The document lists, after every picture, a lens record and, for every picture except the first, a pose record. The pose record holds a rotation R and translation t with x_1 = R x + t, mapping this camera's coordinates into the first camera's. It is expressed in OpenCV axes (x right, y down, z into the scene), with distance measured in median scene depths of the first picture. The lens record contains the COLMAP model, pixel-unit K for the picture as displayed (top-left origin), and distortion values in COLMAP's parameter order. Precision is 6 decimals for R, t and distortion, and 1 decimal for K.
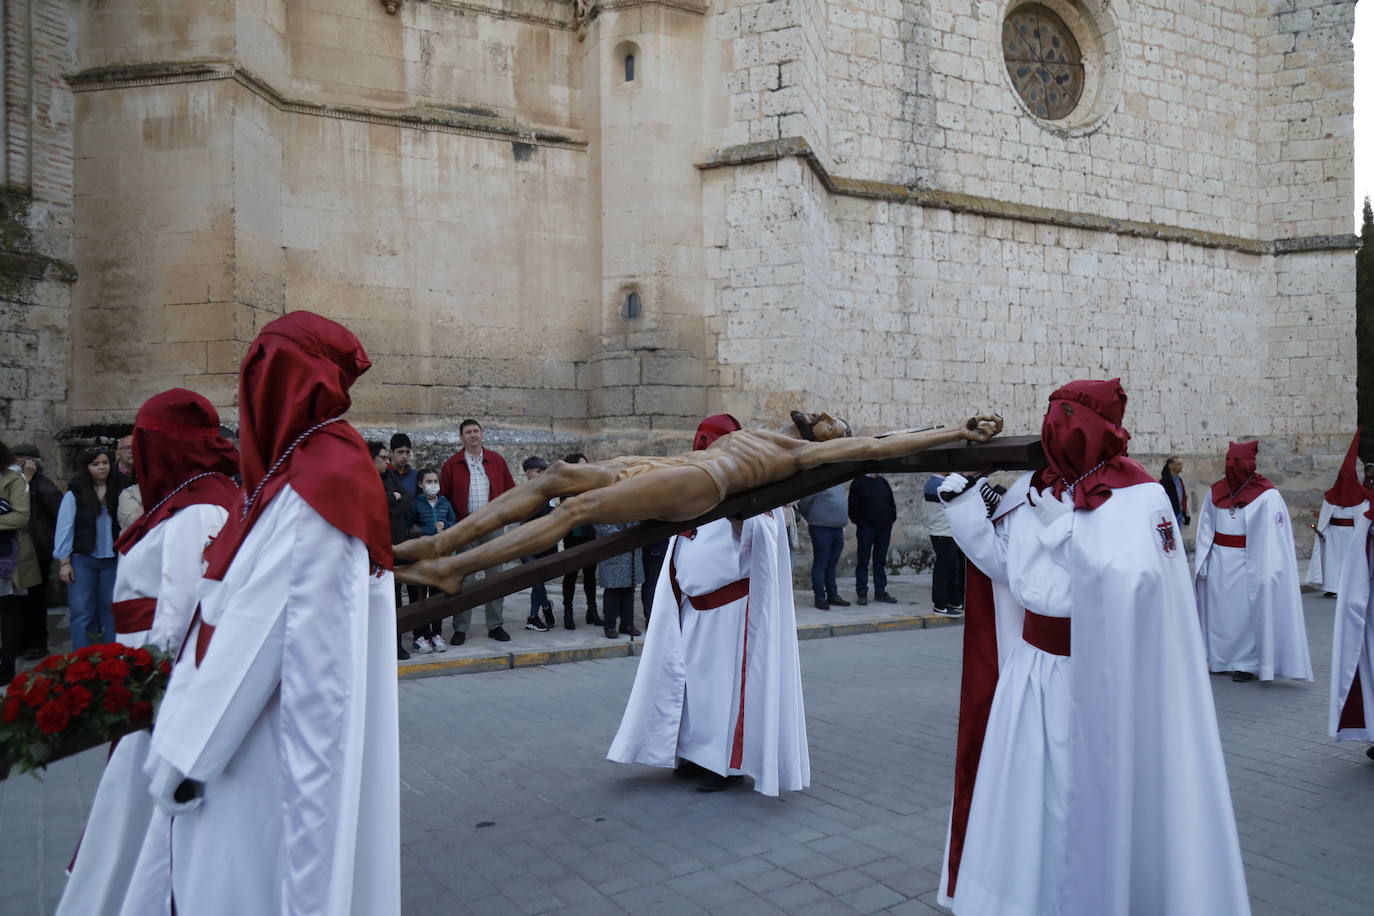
lens RADIAL K [[926.5, 0, 690.4], [0, 926.5, 476.1], [0, 0, 1]] dist [-0.011610, 0.018378]
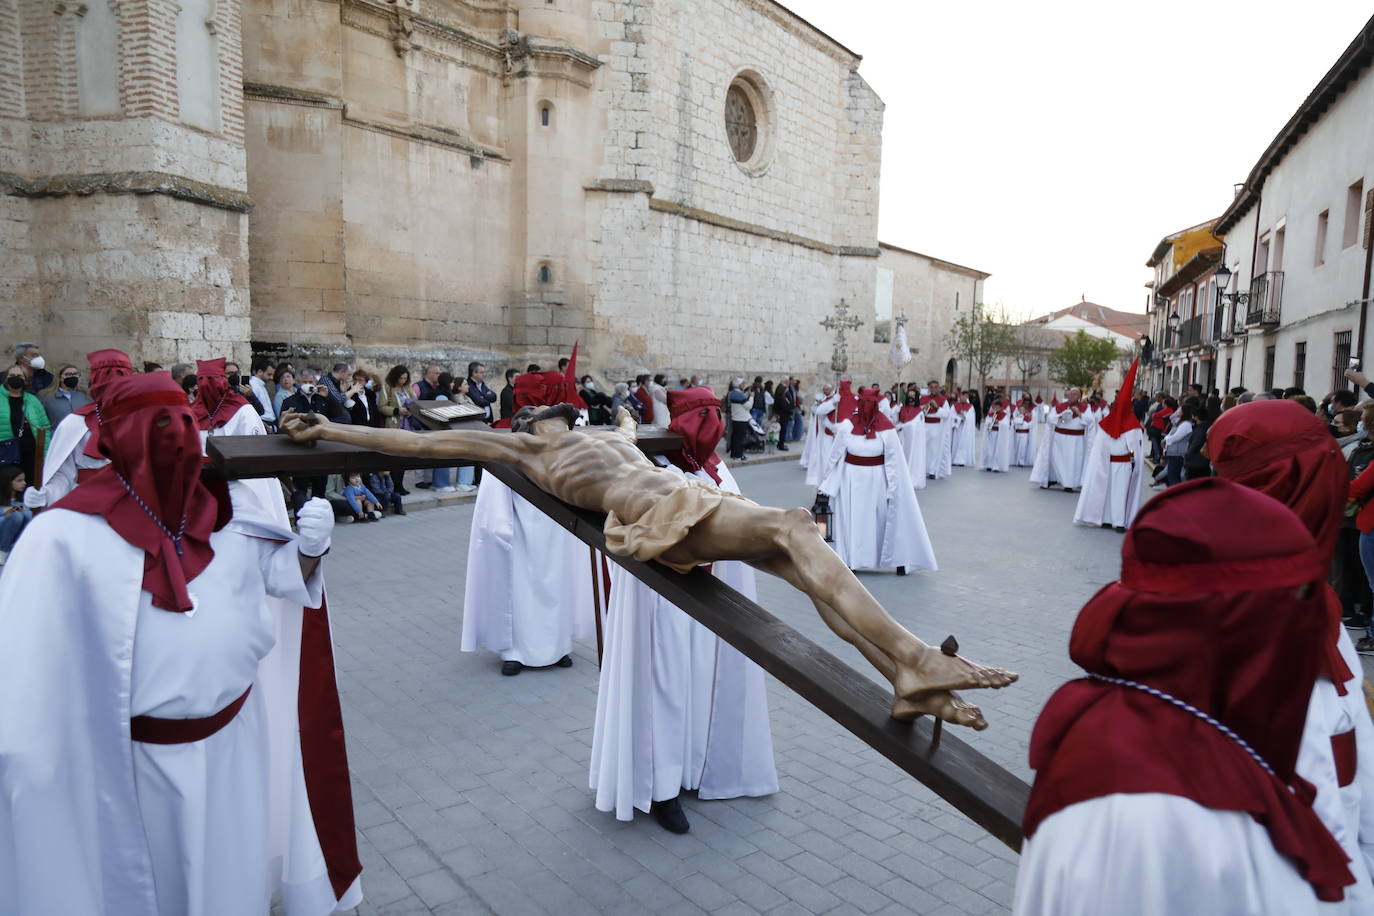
lens RADIAL K [[921.0, 0, 682.7], [0, 921.0, 463.7], [0, 0, 1]] dist [0.015934, 0.001670]
pose [[0.872331, -0.020696, 0.488478, -0.563625], [-0.033657, 0.994192, 0.102227, -0.028713], [-0.487756, -0.105616, 0.866567, -0.452595]]
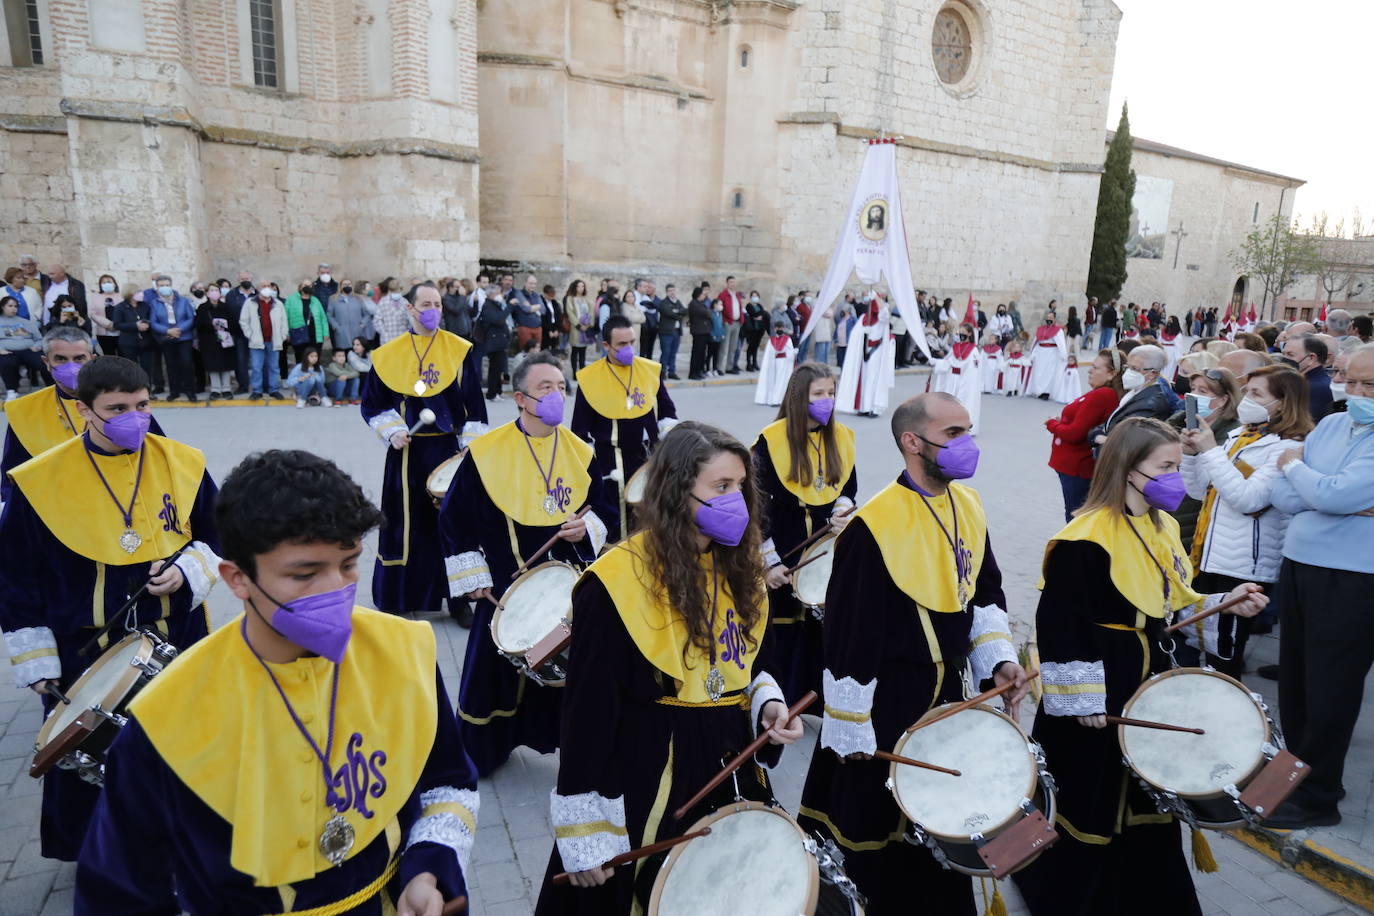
lens RADIAL K [[895.6, 0, 690.6], [0, 895.6, 456.8], [0, 0, 1]] dist [0.006587, -0.003753]
pose [[0.978264, 0.005196, 0.207296, -0.459814], [-0.049264, 0.976888, 0.207996, -0.048034], [-0.201425, -0.213687, 0.955911, -0.683327]]
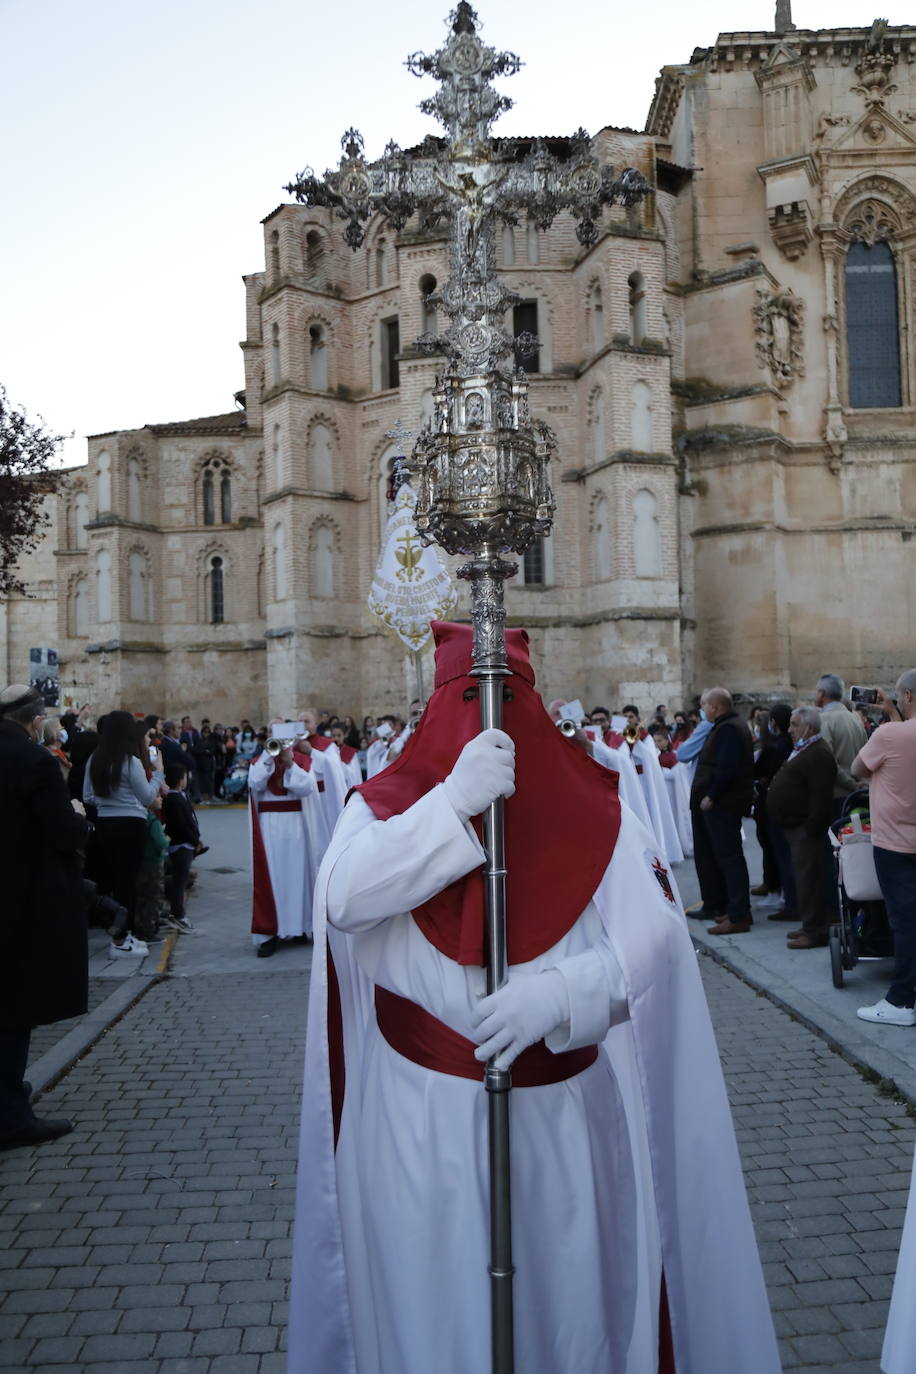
lens RADIAL K [[1060.2, 0, 486.8], [0, 1060.2, 670.7], [0, 0, 1]] dist [0.011589, 0.002696]
pose [[0.915713, -0.028869, -0.400795, -0.097860], [0.019285, 0.999424, -0.027925, -0.040052], [0.401371, 0.017842, 0.915742, -1.113182]]
